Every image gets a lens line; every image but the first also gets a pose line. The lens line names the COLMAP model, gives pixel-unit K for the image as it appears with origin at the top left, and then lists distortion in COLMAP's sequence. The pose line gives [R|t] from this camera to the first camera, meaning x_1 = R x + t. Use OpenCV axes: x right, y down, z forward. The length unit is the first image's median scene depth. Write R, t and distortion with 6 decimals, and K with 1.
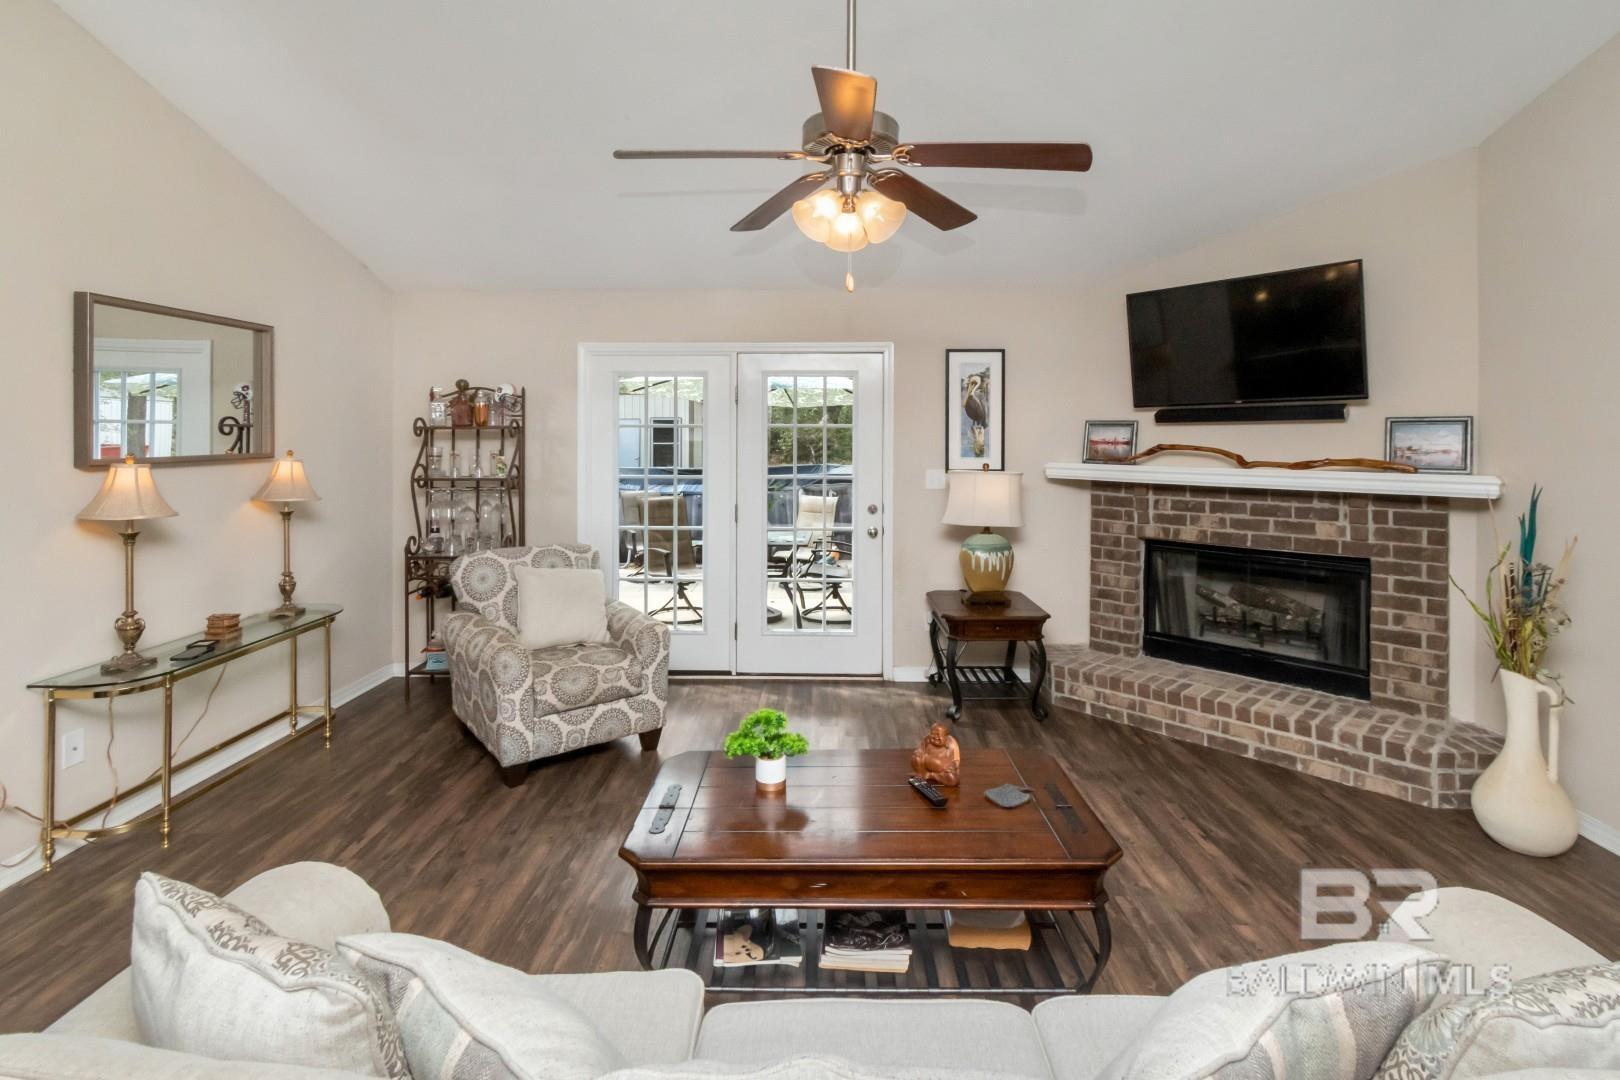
lens RADIAL K [[768.1, 0, 790.0], [0, 768.1, 442.3], [0, 0, 1]] dist [0.000904, 0.000107]
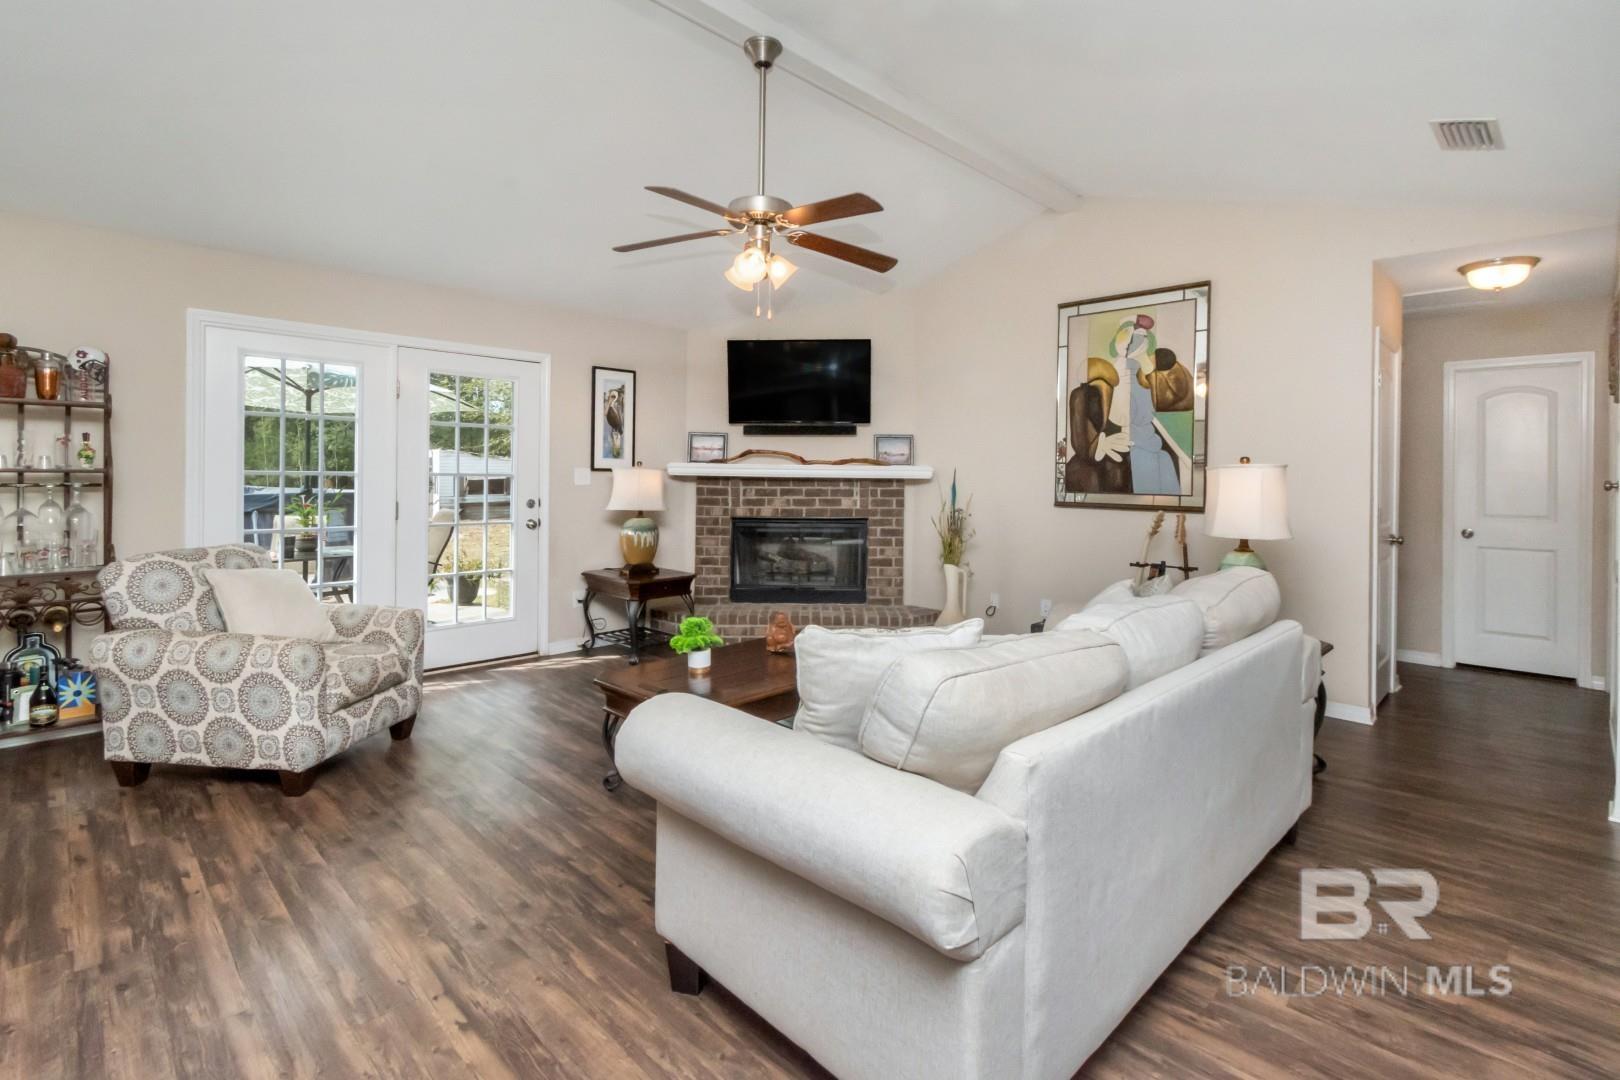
lens RADIAL K [[767.5, 0, 777.6], [0, 767.5, 477.4], [0, 0, 1]] dist [0.001689, -0.000442]
pose [[0.699323, 0.006646, 0.714775, -0.539358], [-0.007287, 0.999971, -0.002168, 0.061734], [-0.714768, -0.003692, 0.699352, -0.032169]]
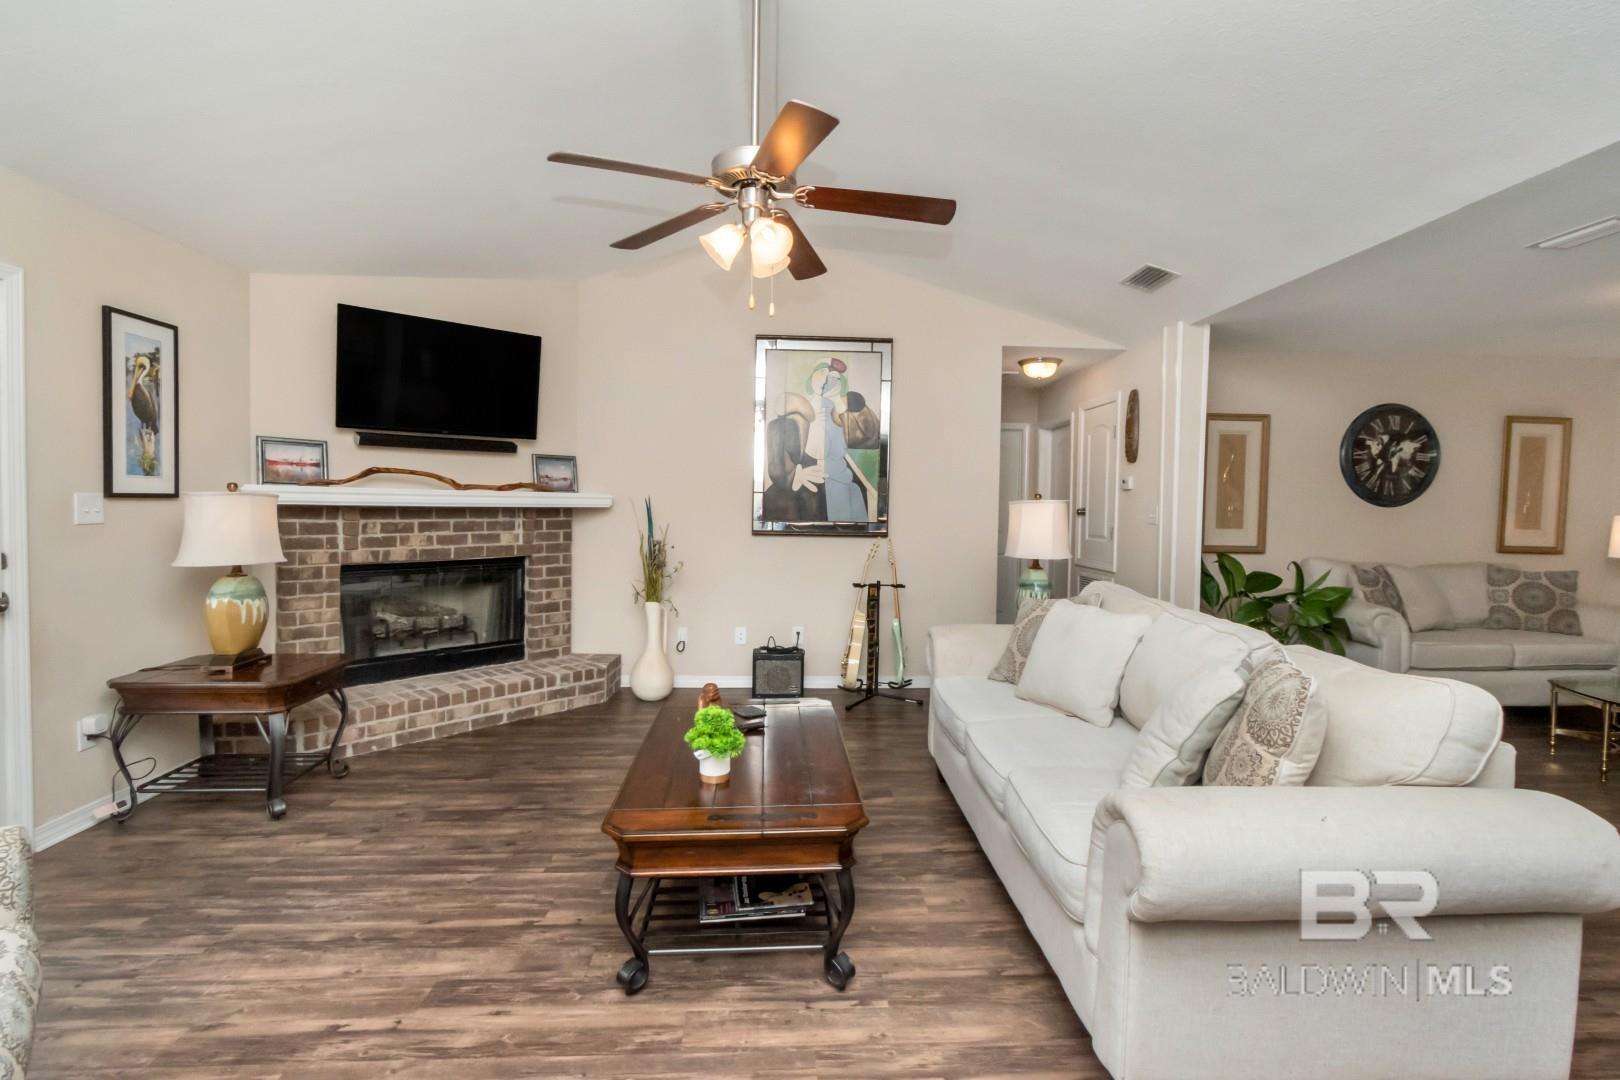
lens RADIAL K [[774.2, 0, 805.1], [0, 774.2, 527.4], [0, 0, 1]] dist [0.003997, 0.000361]
pose [[-0.084901, -0.031023, 0.995906, -0.618371], [-0.006682, 0.999510, 0.030566, 0.050127], [-0.996367, -0.004059, -0.085067, 0.575678]]
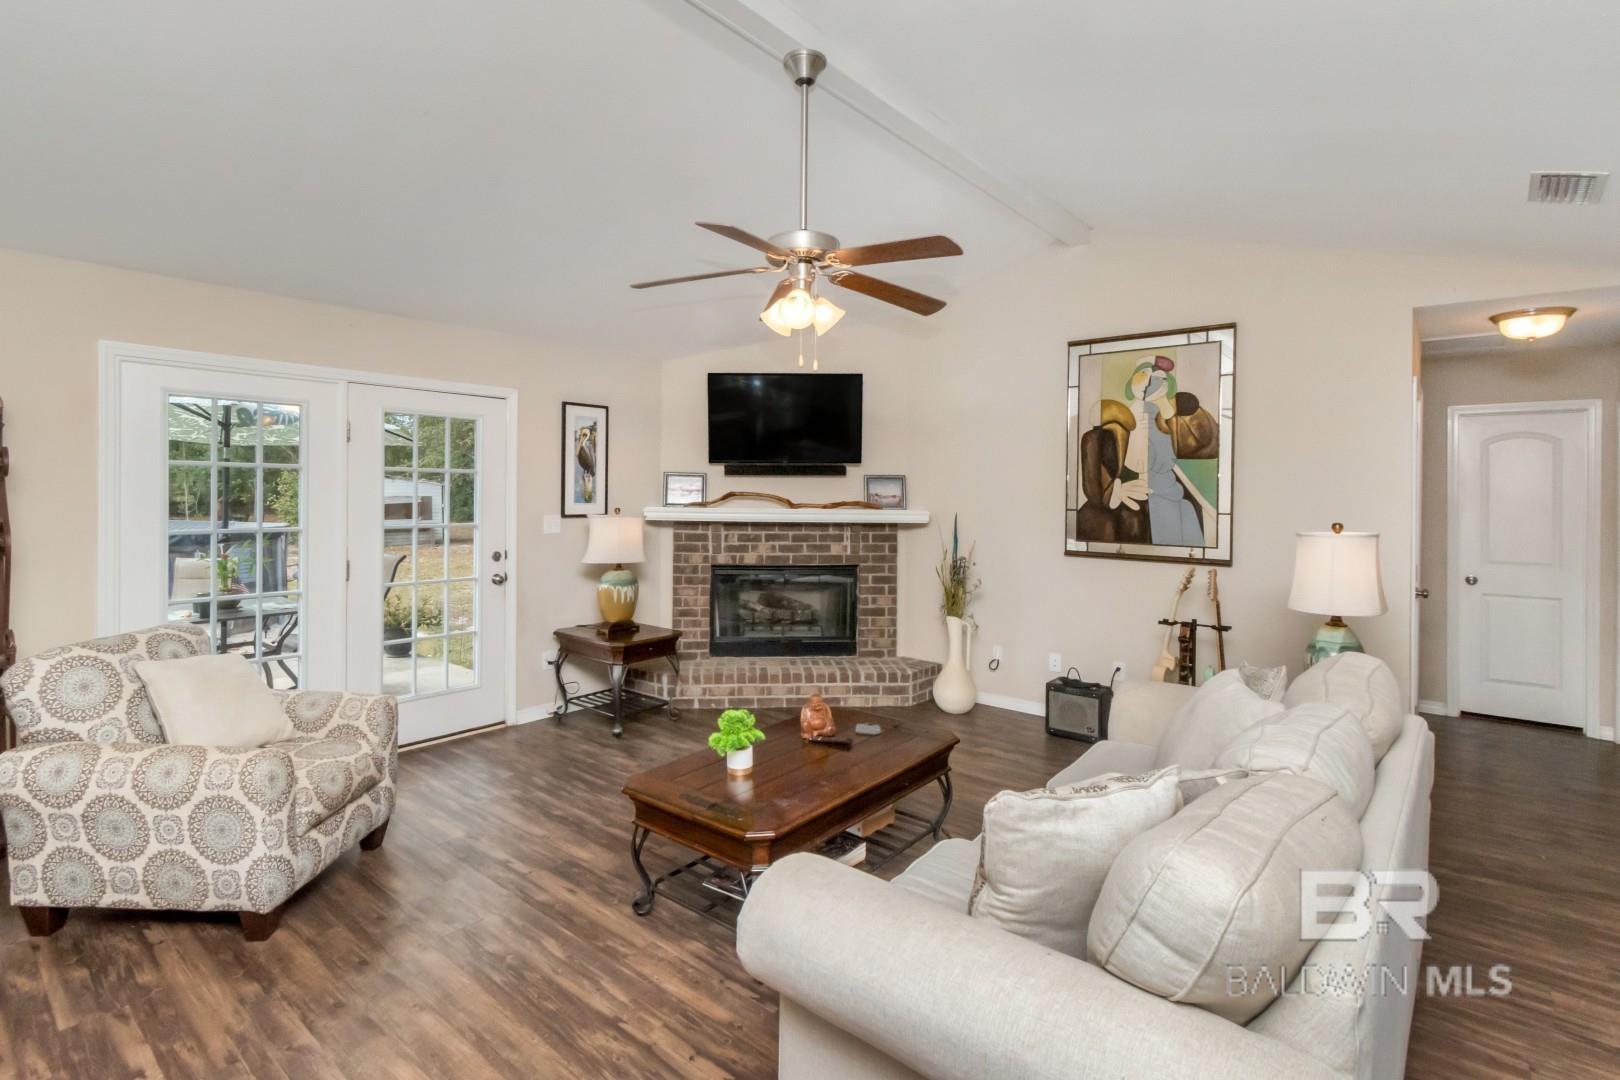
lens RADIAL K [[786.8, 0, 761.6], [0, 786.8, 493.7], [0, 0, 1]] dist [0.000477, 0.001213]
pose [[0.638428, 0.003839, 0.769672, -0.565254], [-0.003920, 0.999991, -0.001737, 0.008716], [-0.769672, -0.001908, 0.638437, 0.112958]]
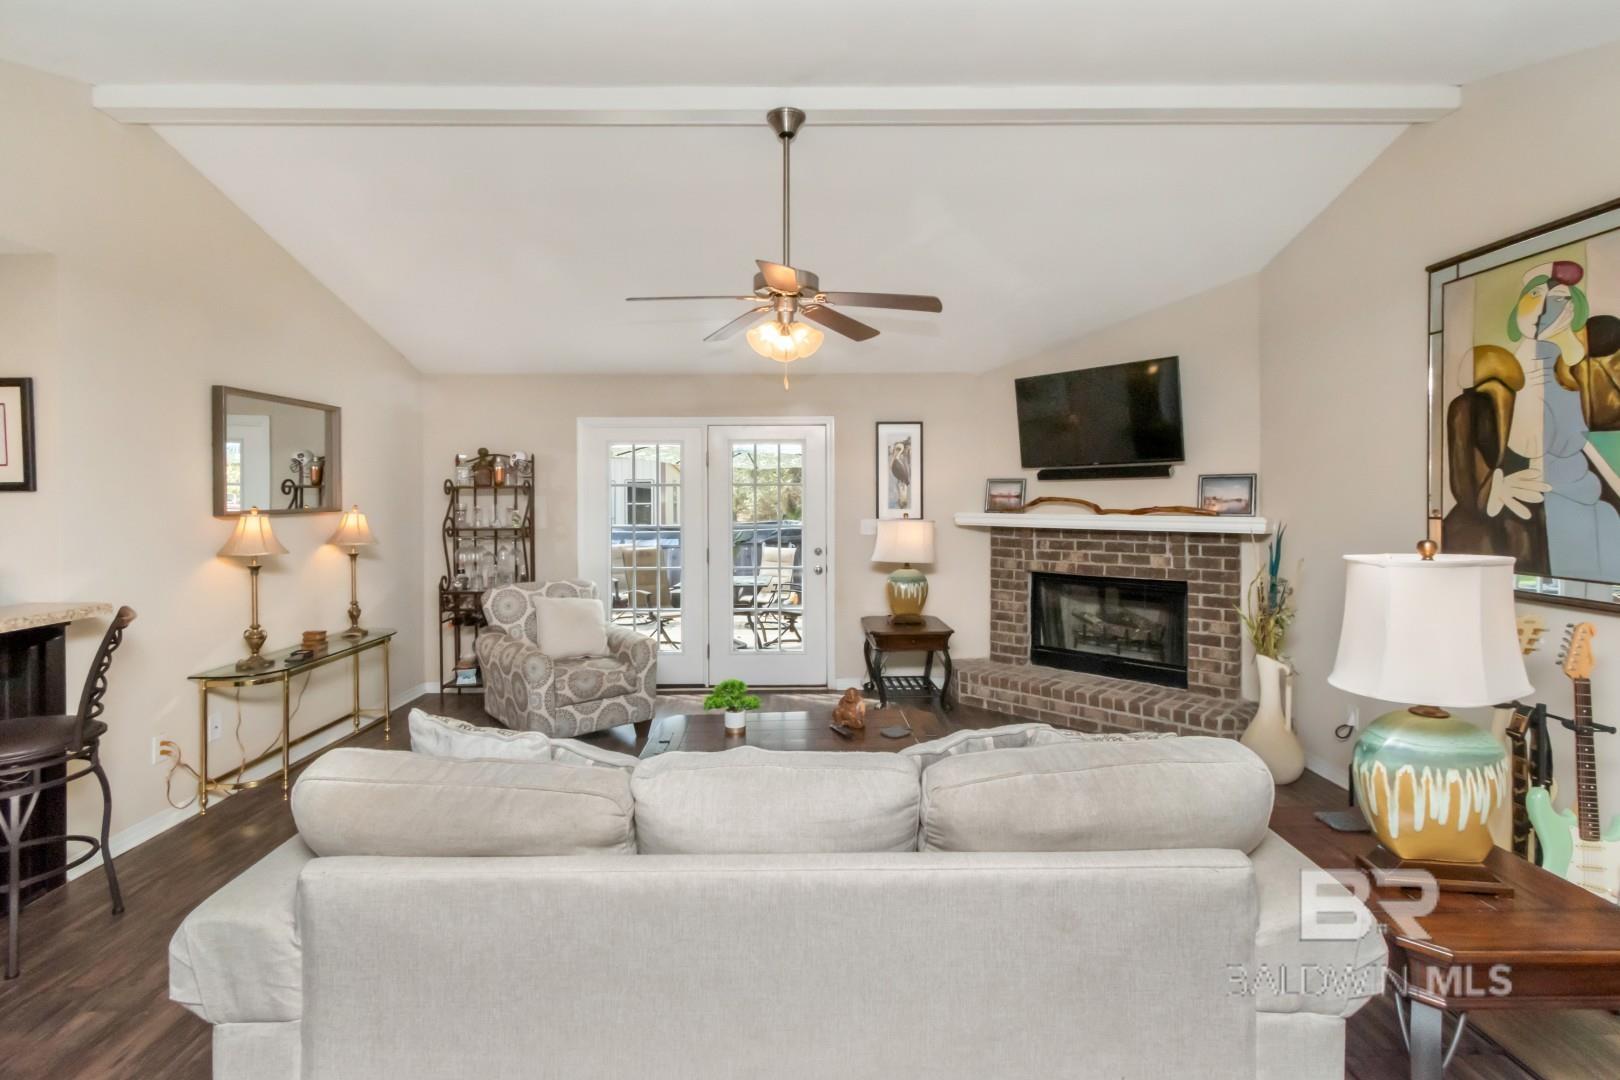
lens RADIAL K [[739.5, 0, 775.5], [0, 739.5, 503.3], [0, 0, 1]] dist [-0.001991, -0.000466]
pose [[0.999655, -0.006017, 0.025549, 0.010870], [0.005980, 0.999981, 0.001547, 0.009029], [-0.025558, -0.001394, 0.999672, -0.236503]]
